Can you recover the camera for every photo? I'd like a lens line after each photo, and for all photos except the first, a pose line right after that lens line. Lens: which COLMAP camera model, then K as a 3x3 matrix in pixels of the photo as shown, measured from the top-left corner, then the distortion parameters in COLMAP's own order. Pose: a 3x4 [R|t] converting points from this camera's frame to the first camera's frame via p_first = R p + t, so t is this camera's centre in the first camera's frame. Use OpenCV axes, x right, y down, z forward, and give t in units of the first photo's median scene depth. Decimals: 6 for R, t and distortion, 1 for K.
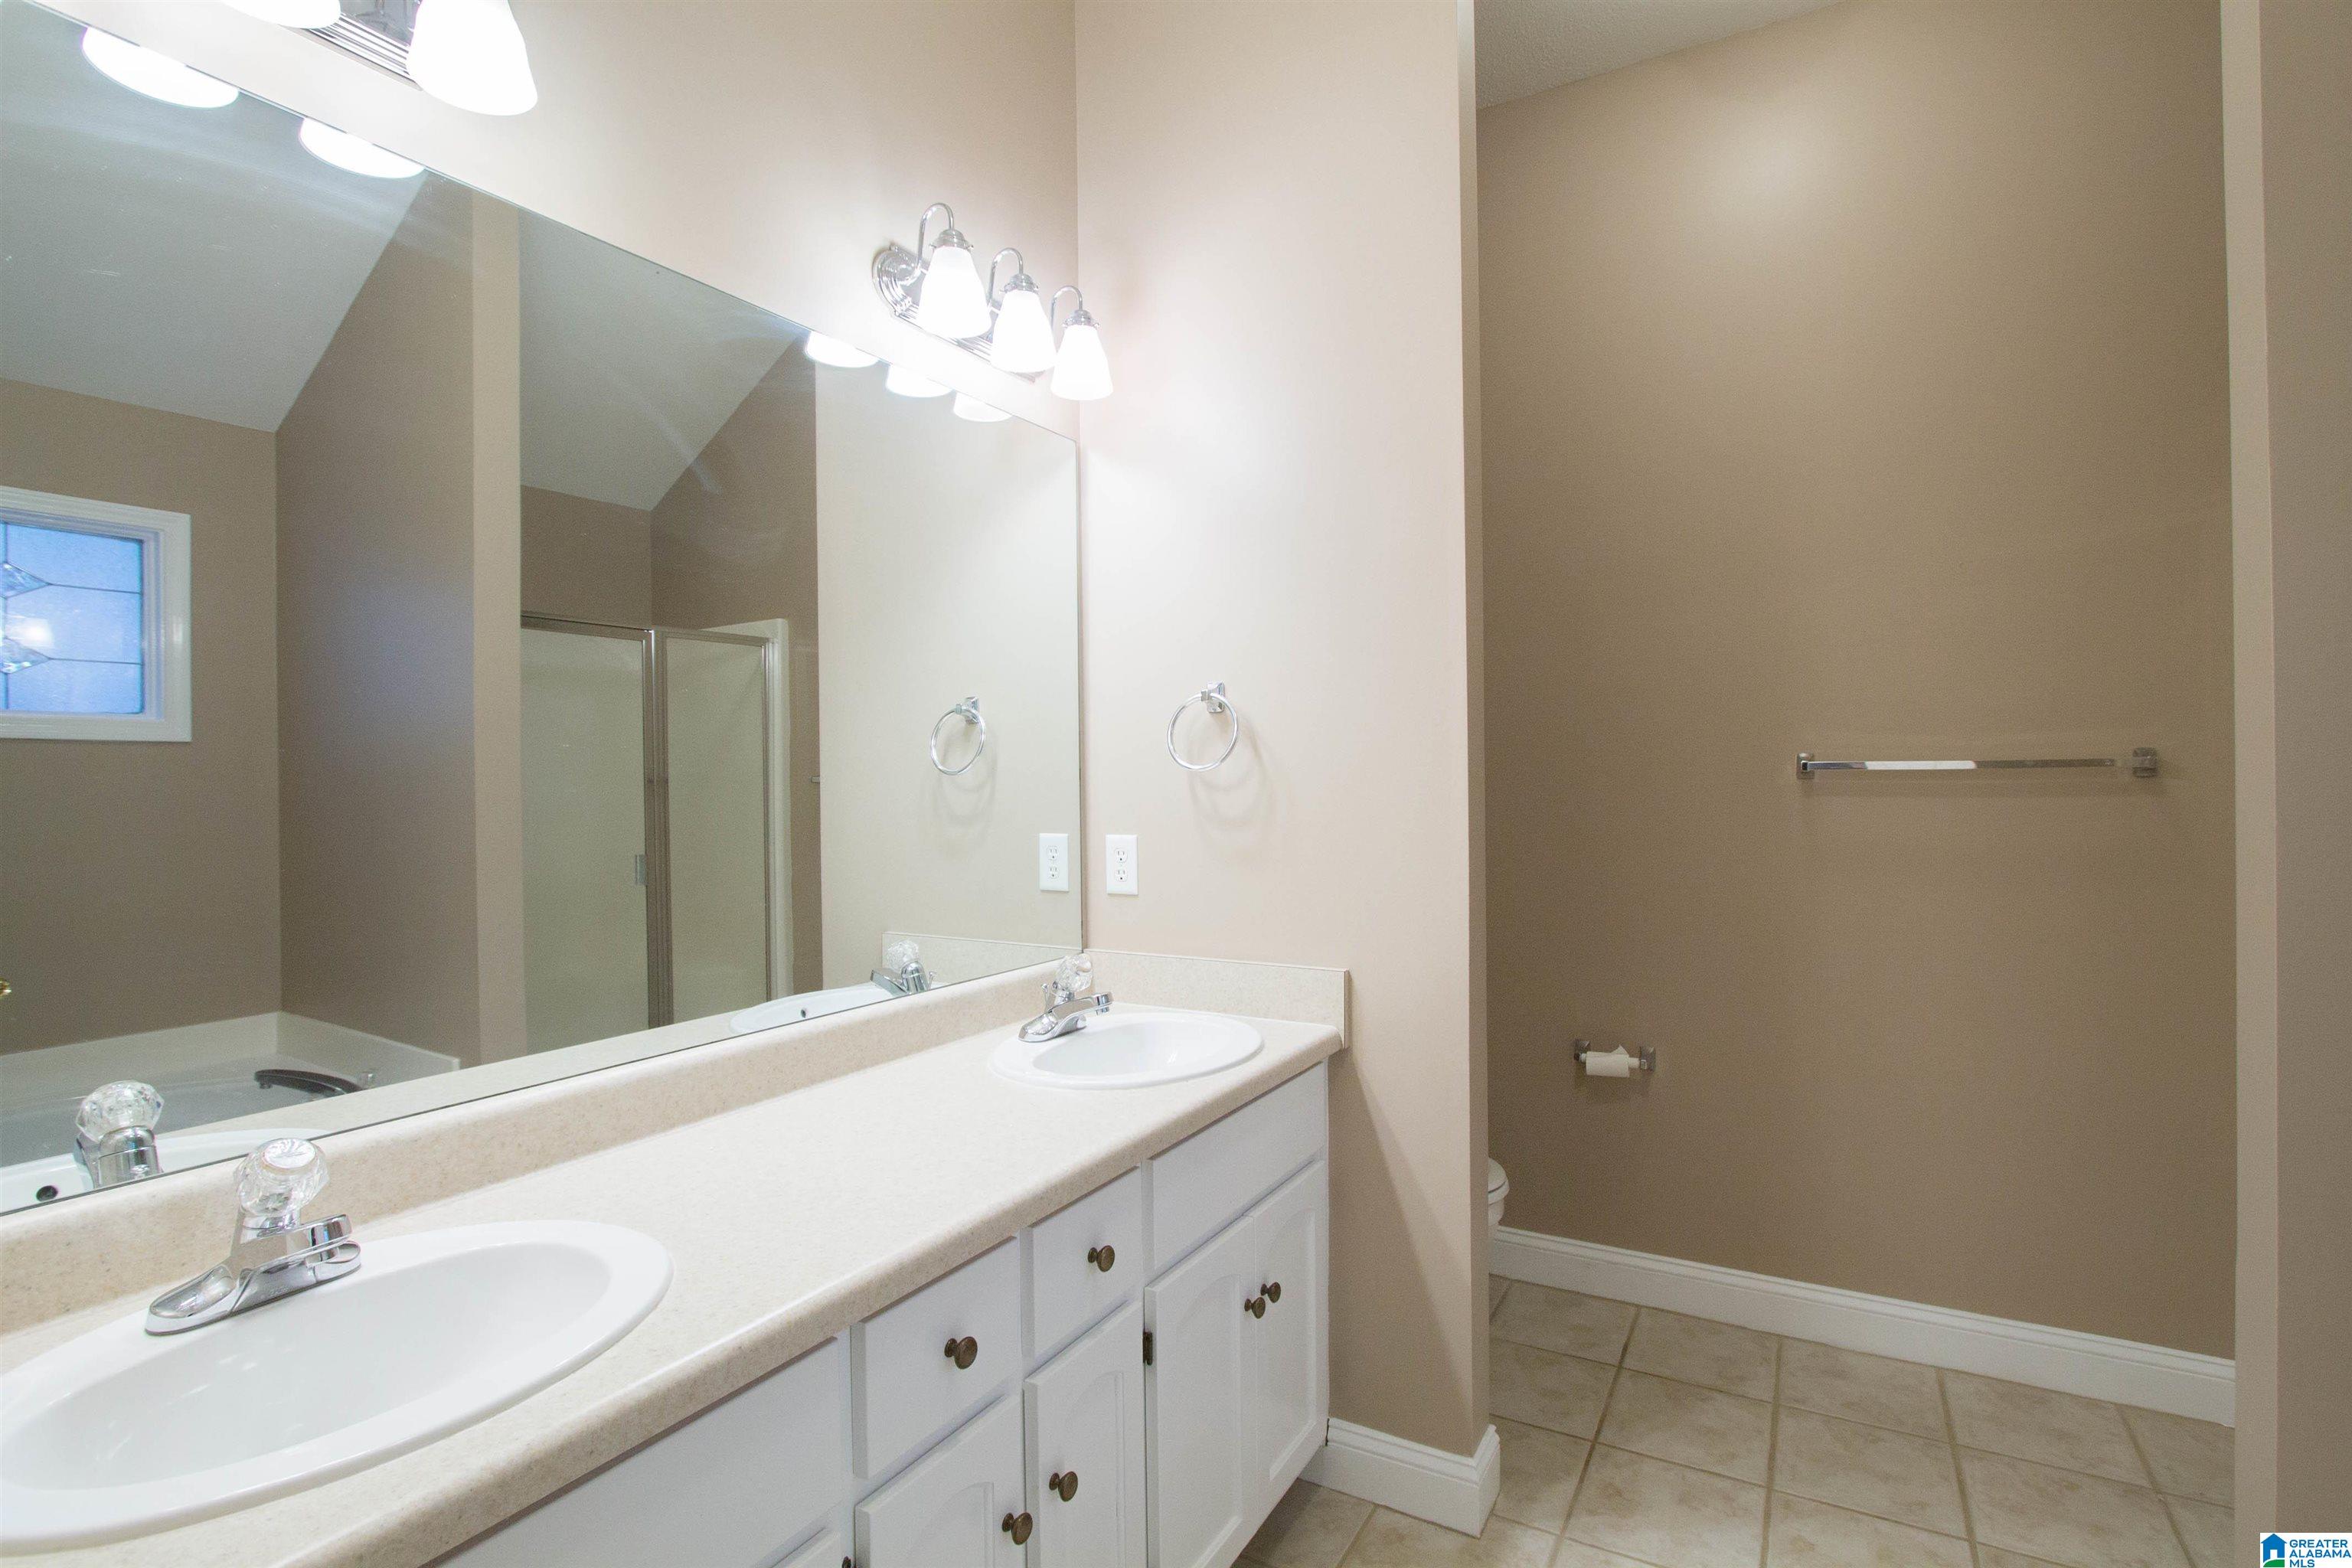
lens RADIAL K [[1099.5, 0, 1176.0], [0, 1099.5, 784.0], [0, 0, 1]] dist [-0.016787, 0.004082]
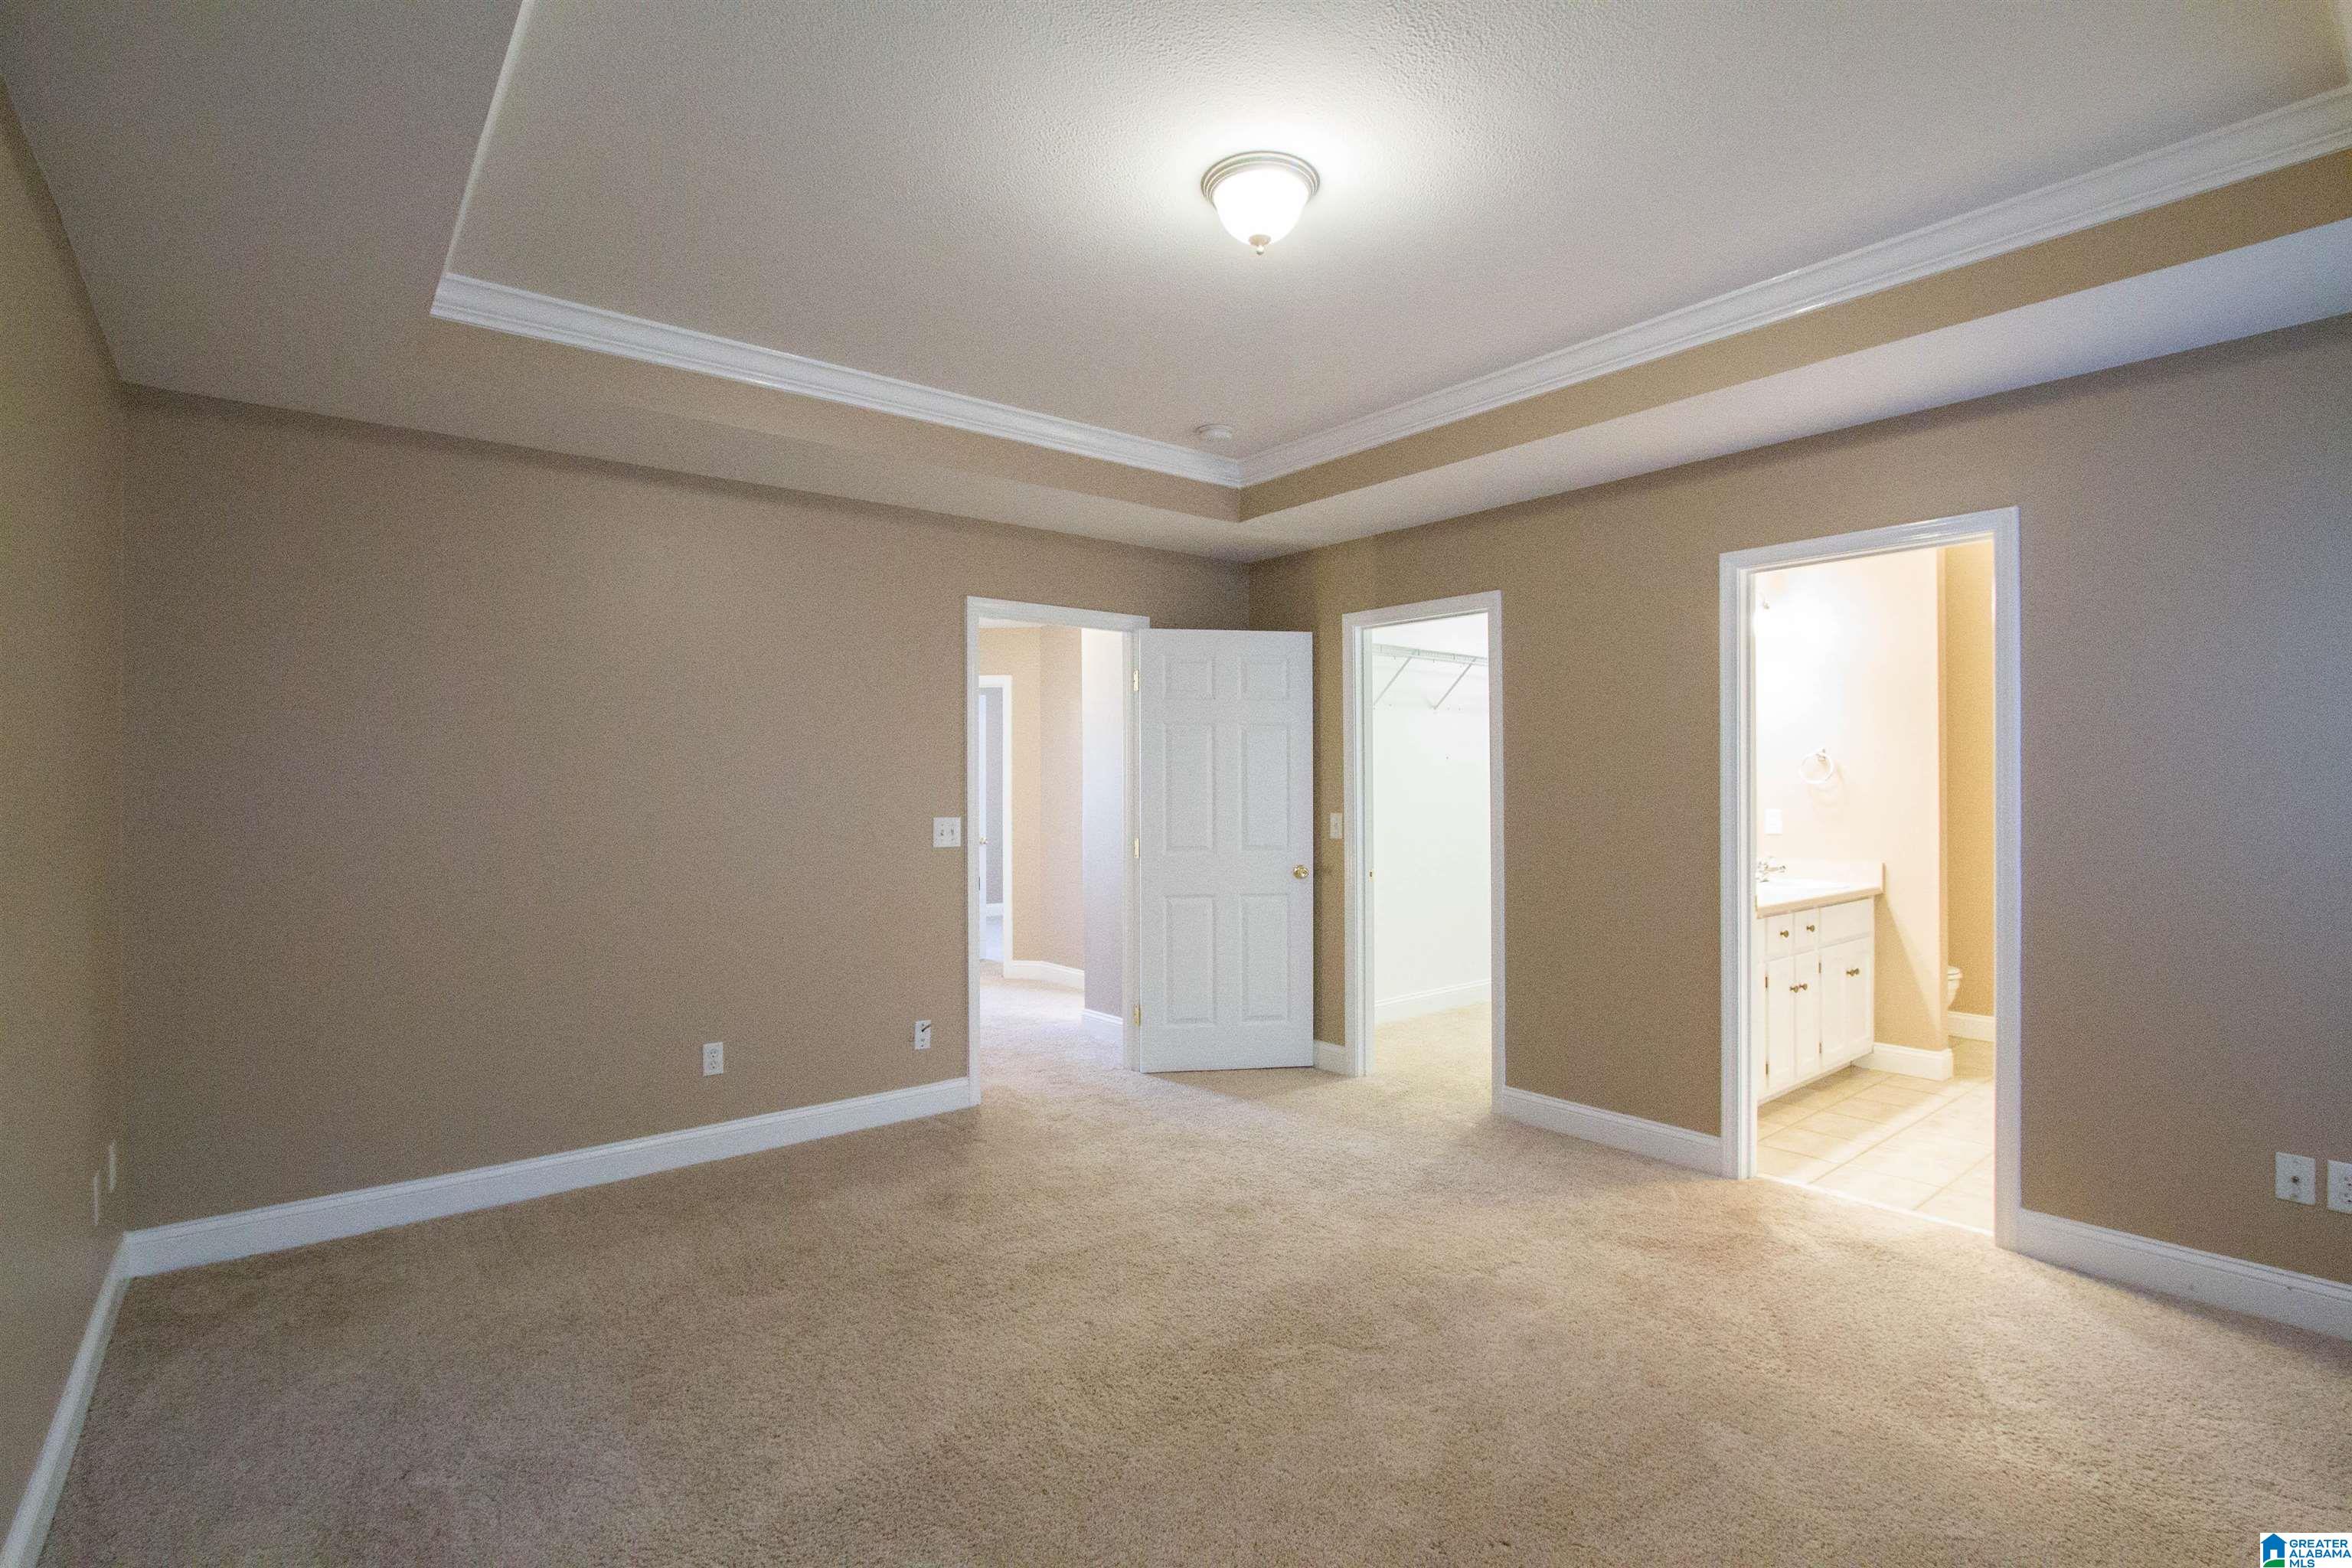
lens RADIAL K [[1086.2, 0, 1176.0], [0, 1086.2, 784.0], [0, 0, 1]] dist [0.001452, 0.000479]
pose [[0.936957, 0.012866, -0.349209, -0.503803], [-0.012942, 0.999914, 0.002114, 0.000436], [0.349206, 0.002539, 0.937043, -1.938653]]
